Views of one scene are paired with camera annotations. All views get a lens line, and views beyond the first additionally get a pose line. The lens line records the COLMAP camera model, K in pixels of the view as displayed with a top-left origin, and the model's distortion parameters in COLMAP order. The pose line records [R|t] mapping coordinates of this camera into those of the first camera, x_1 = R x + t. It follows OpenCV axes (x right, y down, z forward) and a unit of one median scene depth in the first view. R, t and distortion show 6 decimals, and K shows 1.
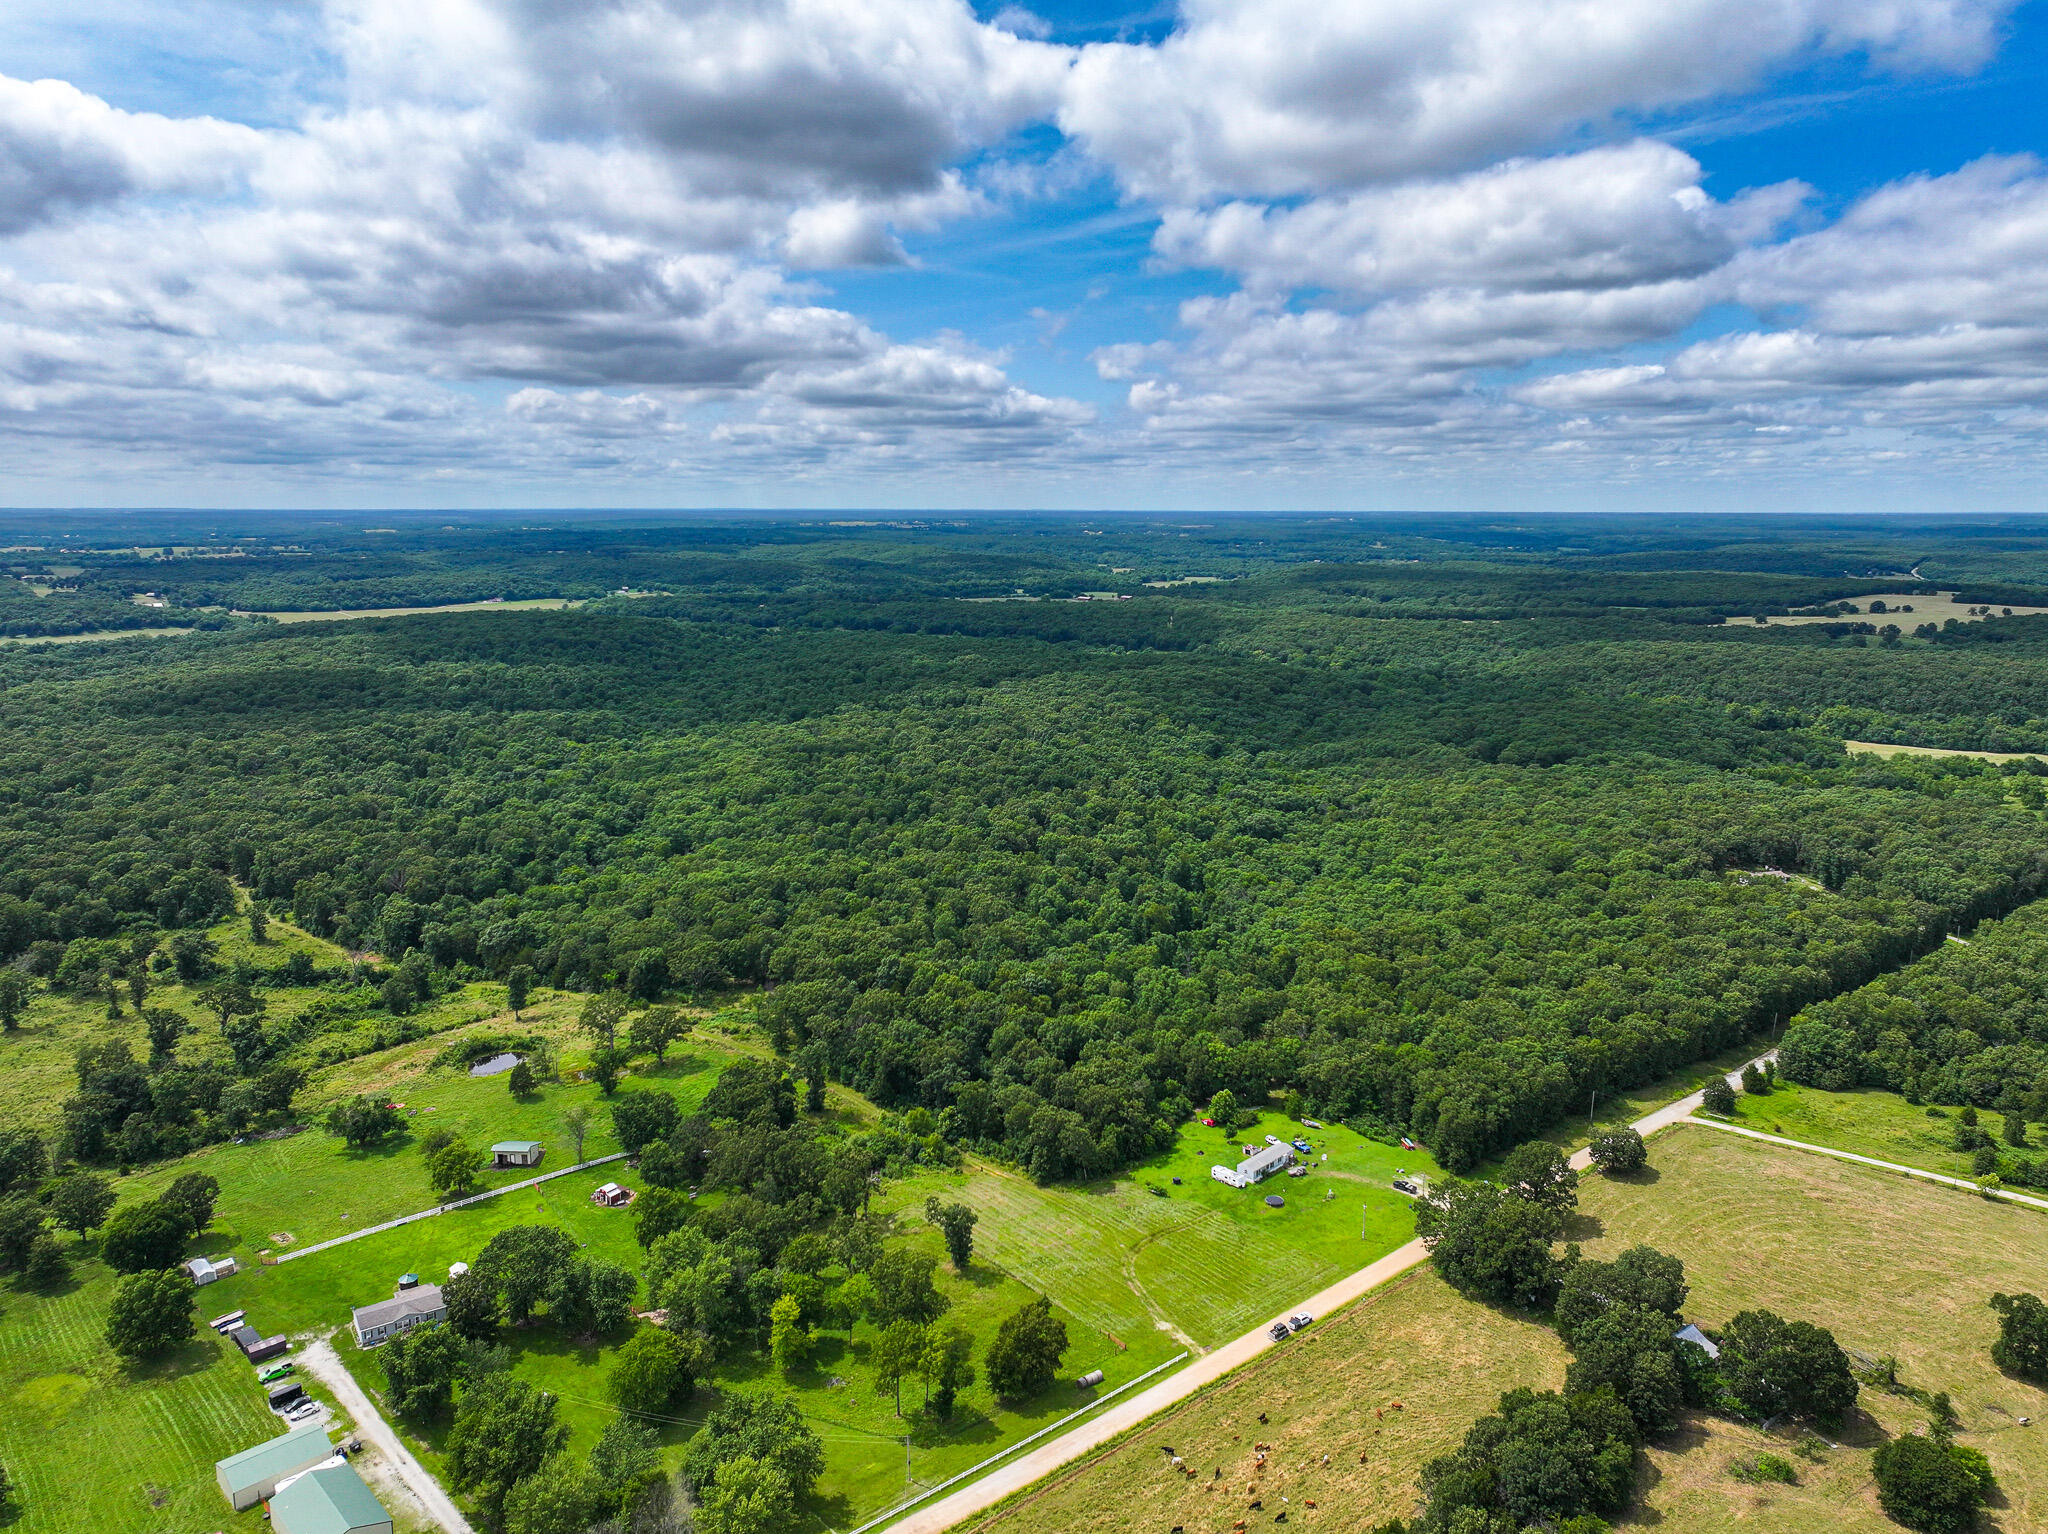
lens RADIAL K [[1435.5, 0, 1021.6], [0, 1435.5, 773.2], [0, 0, 1]] dist [-0.004249, 0.020785]
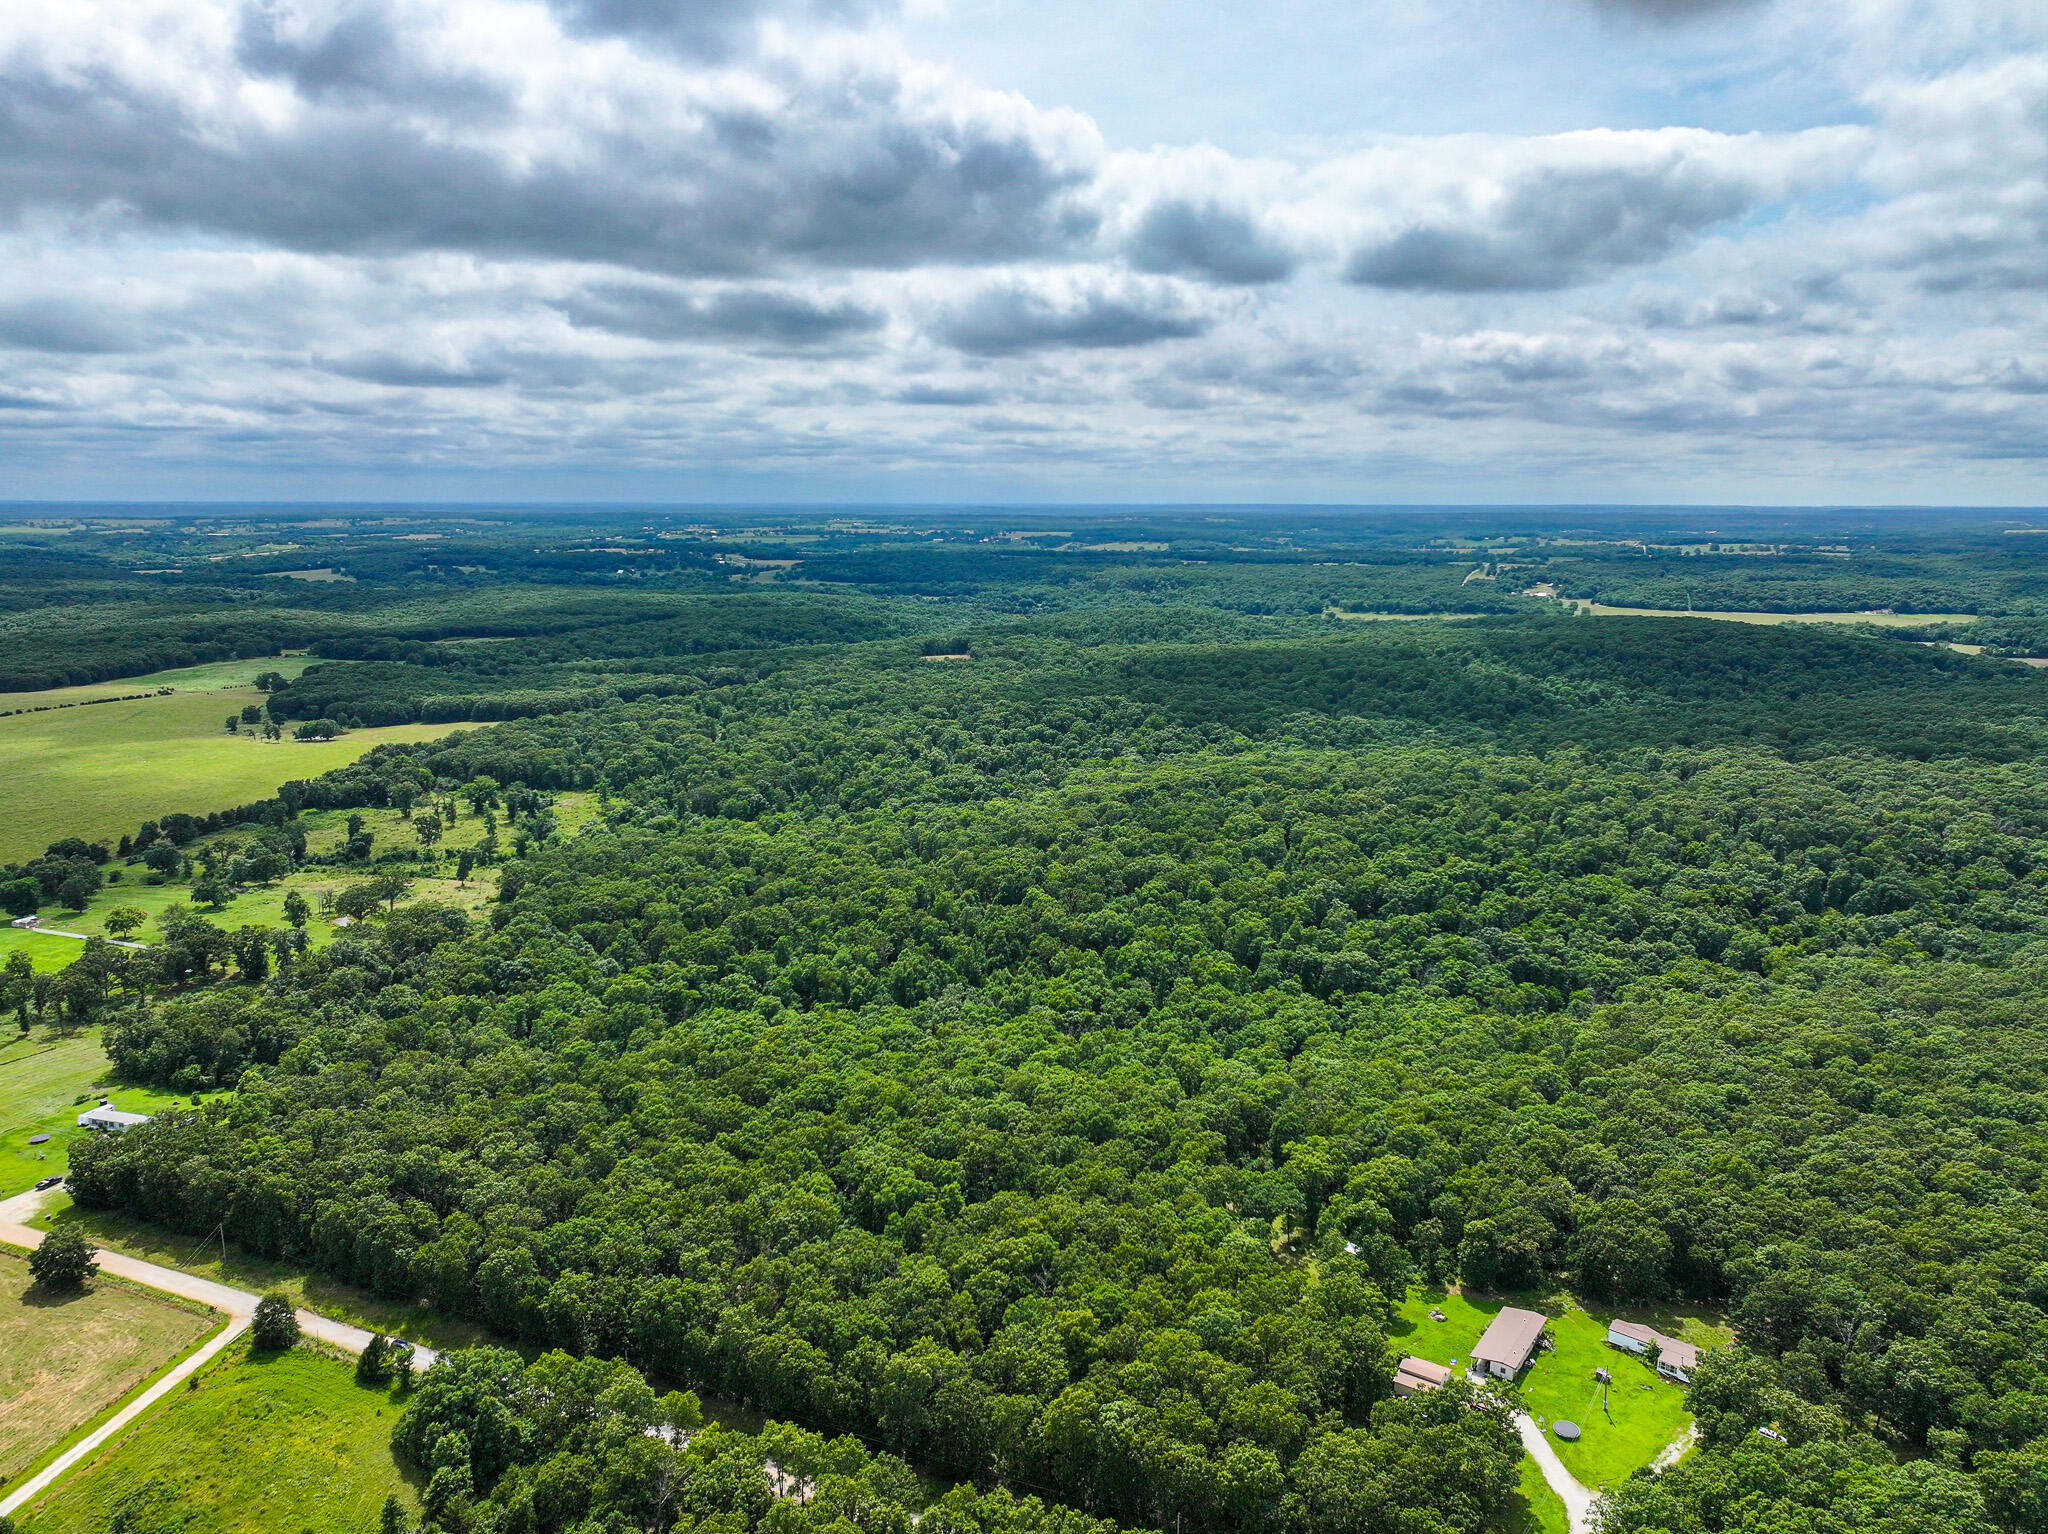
lens RADIAL K [[1435.5, 0, 1027.7], [0, 1435.5, 728.4], [0, 0, 1]] dist [-0.004249, 0.020785]
pose [[0.469289, 0.137915, -0.872208, 0.178071], [-0.162814, 0.984308, 0.068039, -0.026067], [0.867905, 0.110078, 0.484380, 0.134001]]
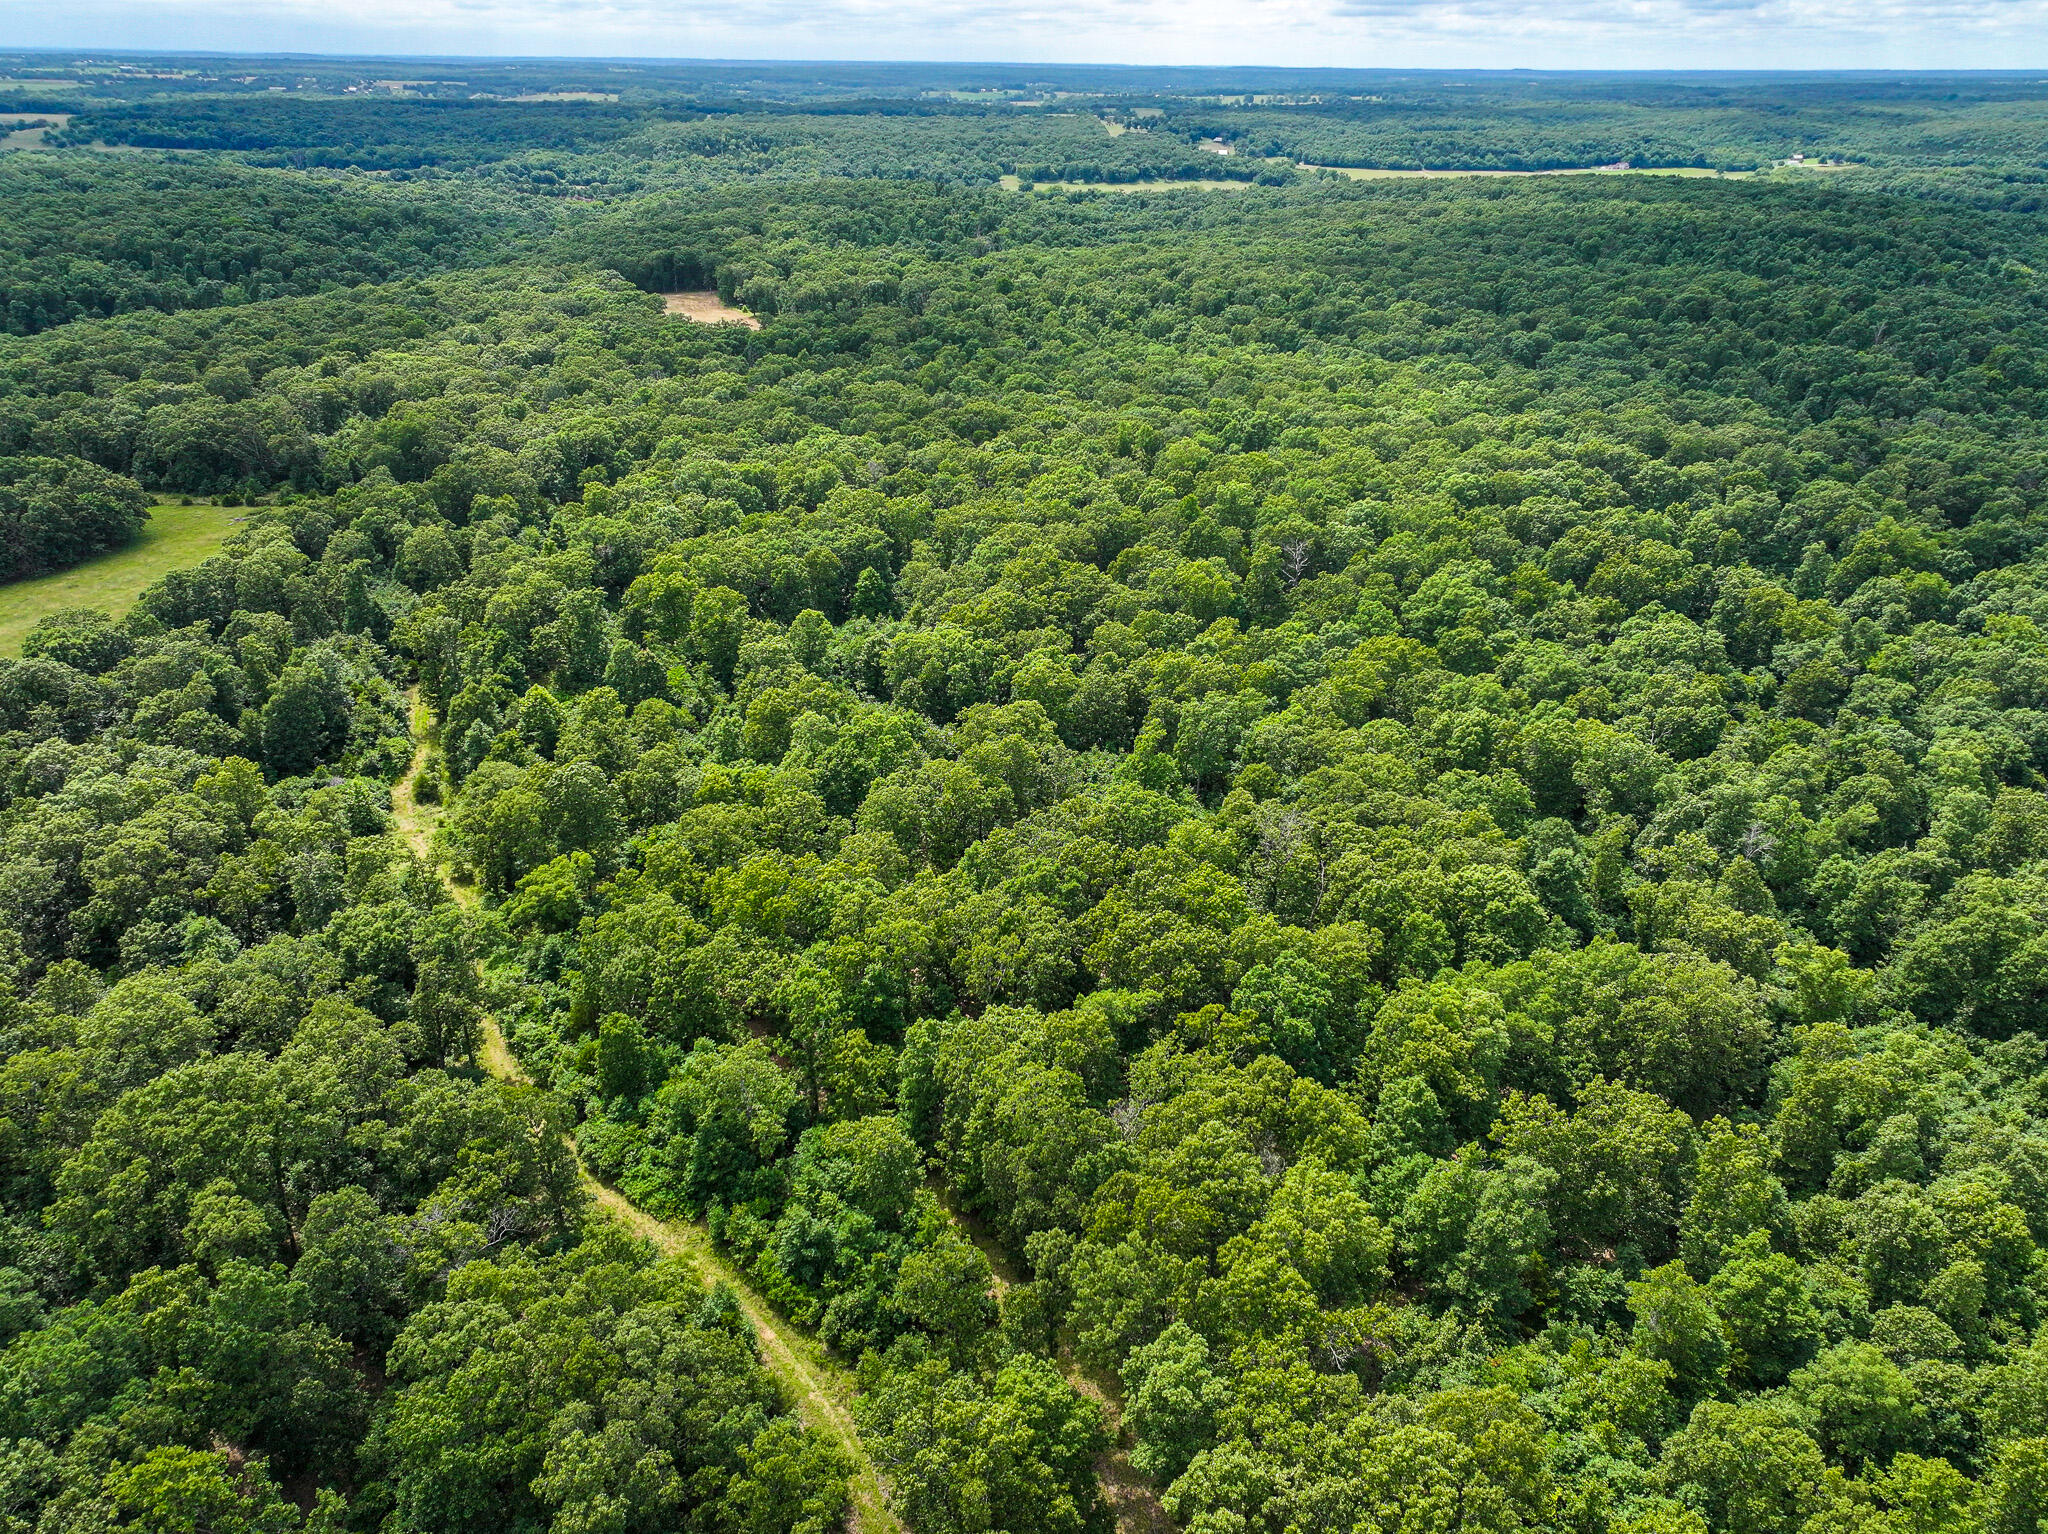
lens RADIAL K [[1435.5, 0, 1031.4], [0, 1435.5, 767.2], [0, 0, 1]] dist [-0.004249, 0.020785]
pose [[0.783252, 0.279838, -0.555164, -0.113478], [-0.122107, 0.944822, 0.303976, -0.017455], [0.609595, -0.170300, 0.774204, 0.205680]]
